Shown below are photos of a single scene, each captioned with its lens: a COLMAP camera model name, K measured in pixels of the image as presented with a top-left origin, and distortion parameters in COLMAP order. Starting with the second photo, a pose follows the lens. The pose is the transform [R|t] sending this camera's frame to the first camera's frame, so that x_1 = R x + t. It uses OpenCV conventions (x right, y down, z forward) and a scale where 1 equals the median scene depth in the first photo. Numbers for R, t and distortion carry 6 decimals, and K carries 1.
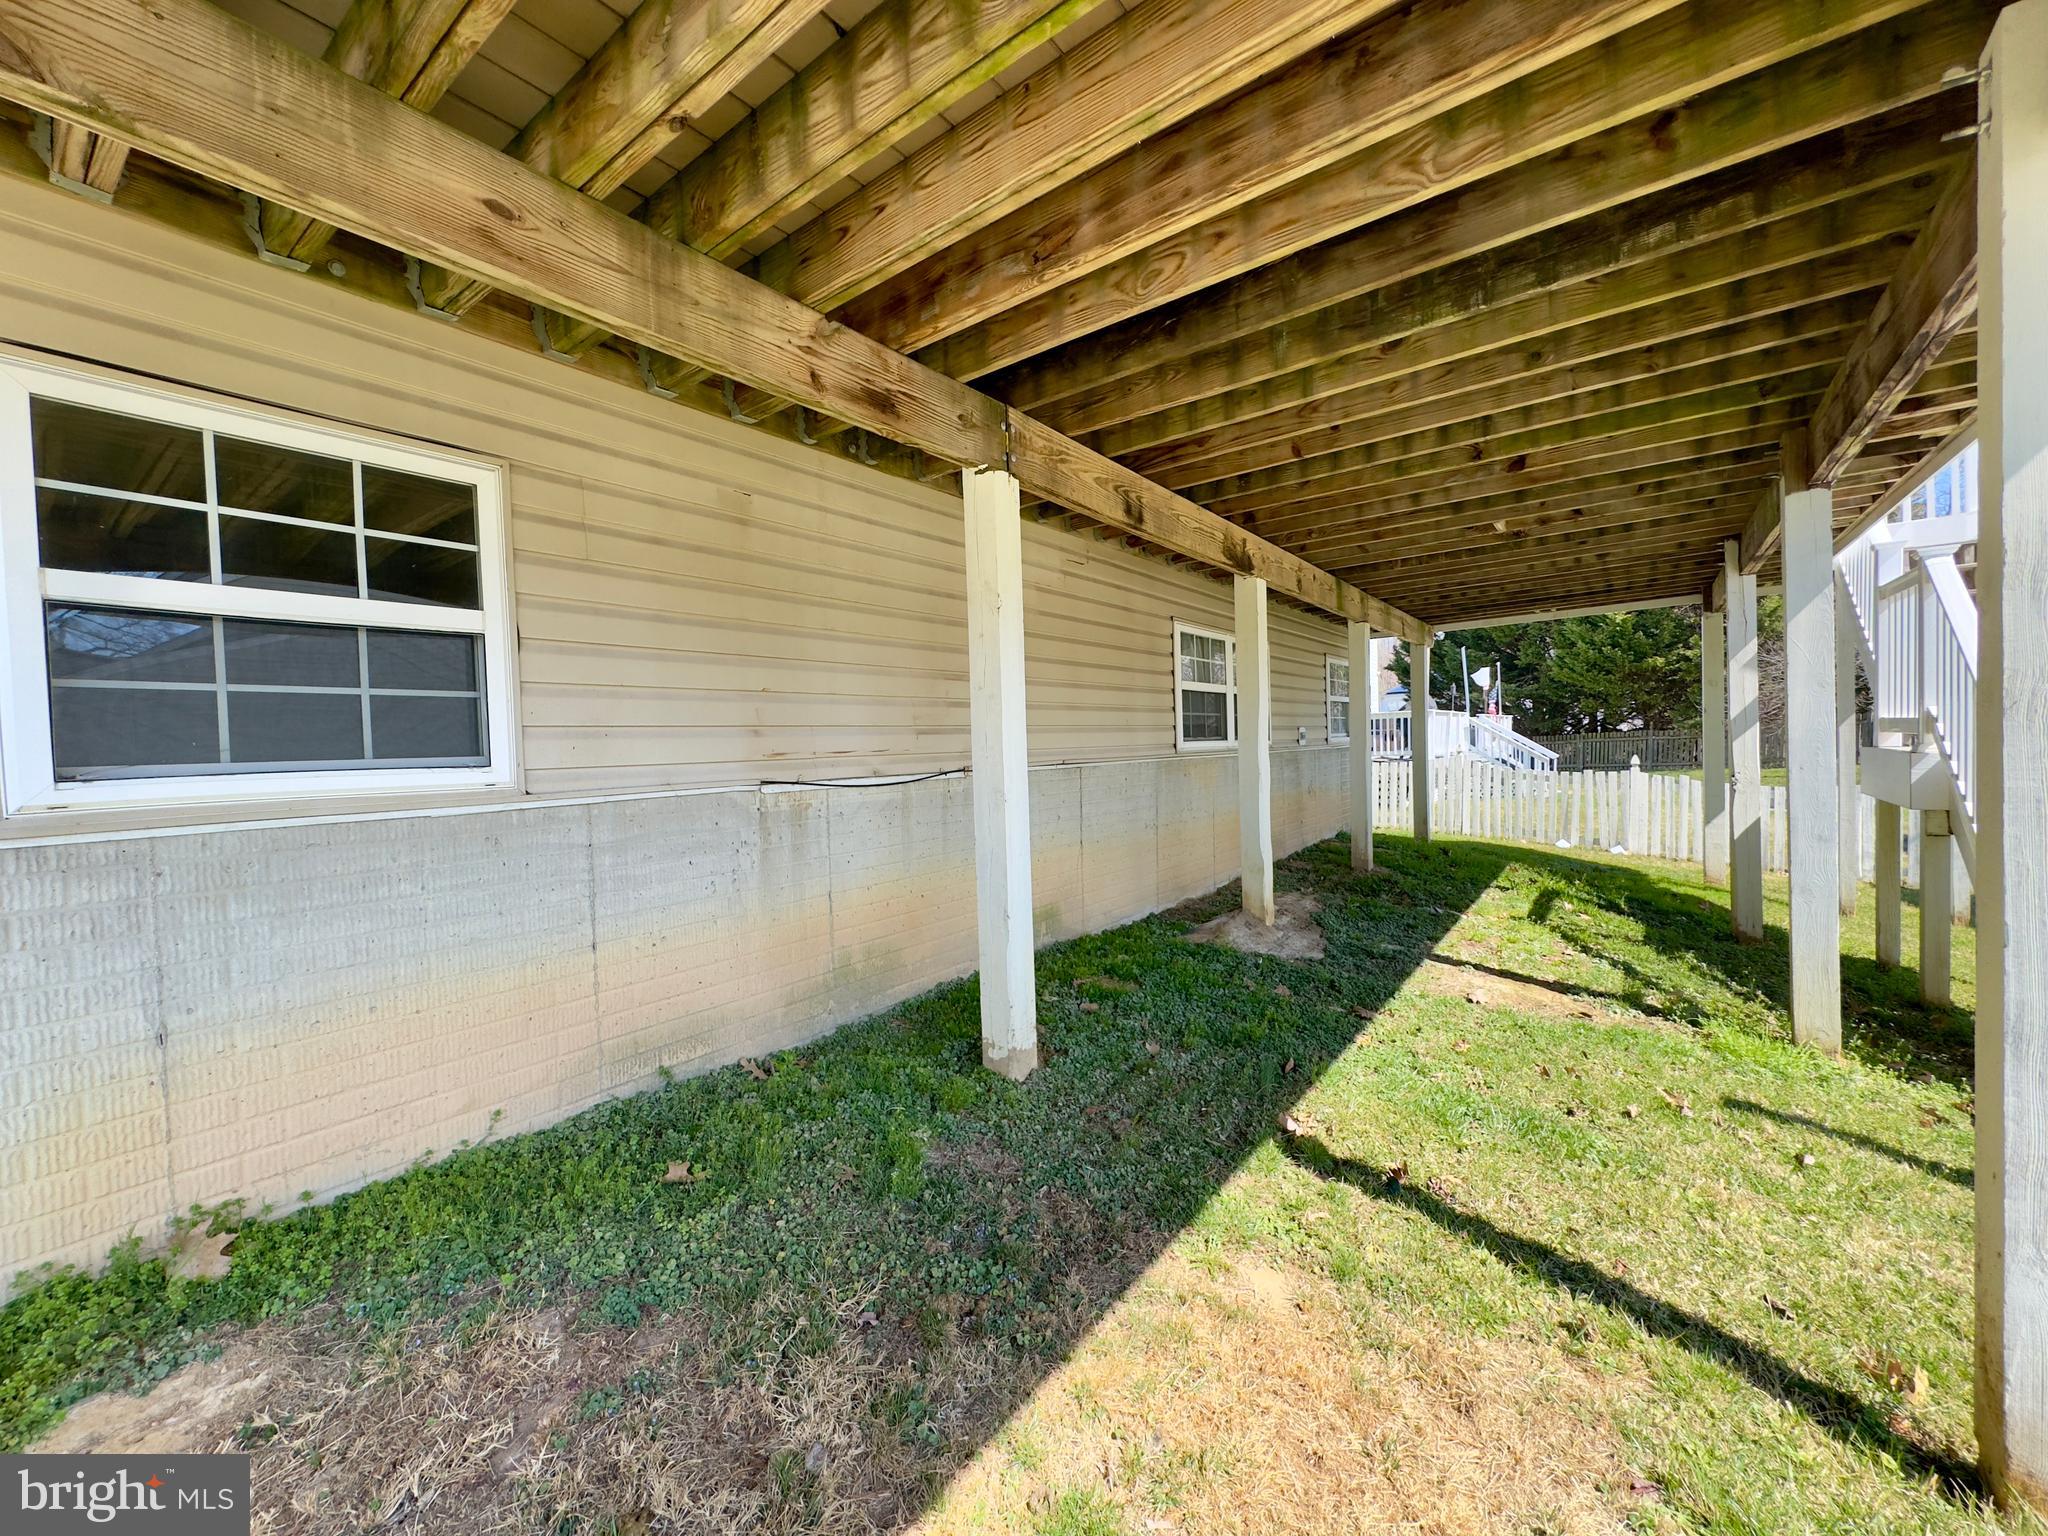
lens RADIAL K [[815.4, 0, 1028.6], [0, 815.4, 773.0], [0, 0, 1]] dist [-0.003623, -0.000048]
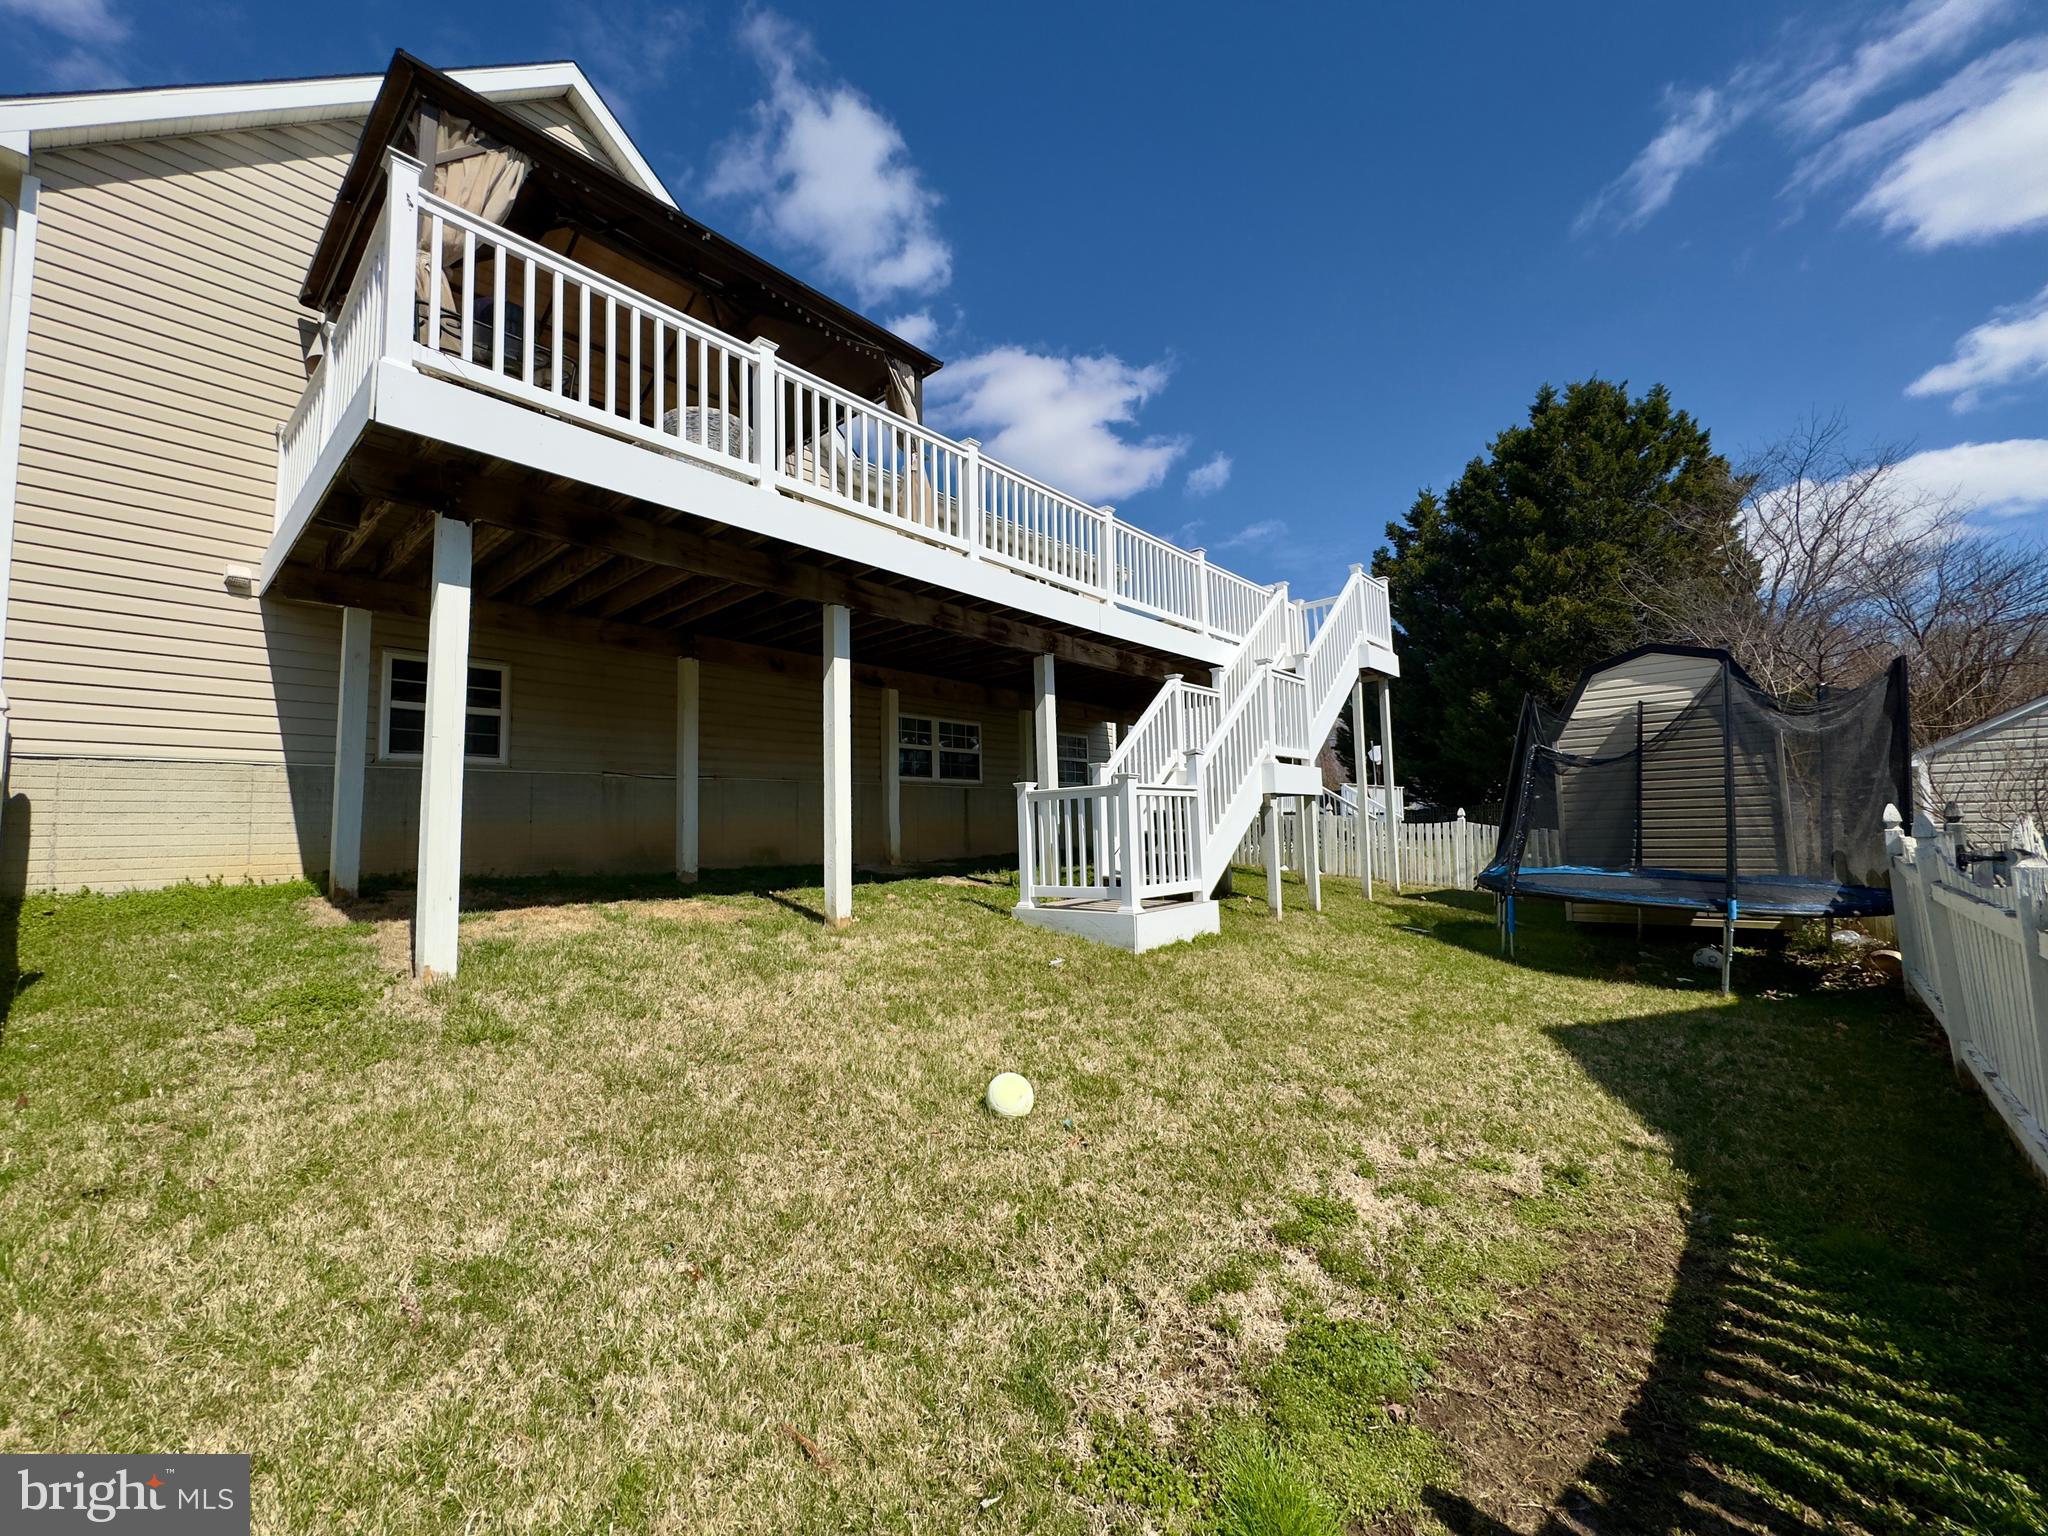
lens RADIAL K [[815.4, 0, 1027.0], [0, 815.4, 763.9], [0, 0, 1]] dist [-0.003623, -0.000048]
pose [[0.995948, 0.005577, -0.089754, 1.639599], [-0.015319, 0.994009, -0.108221, 0.322042], [0.088613, 0.109157, 0.990067, -1.917707]]
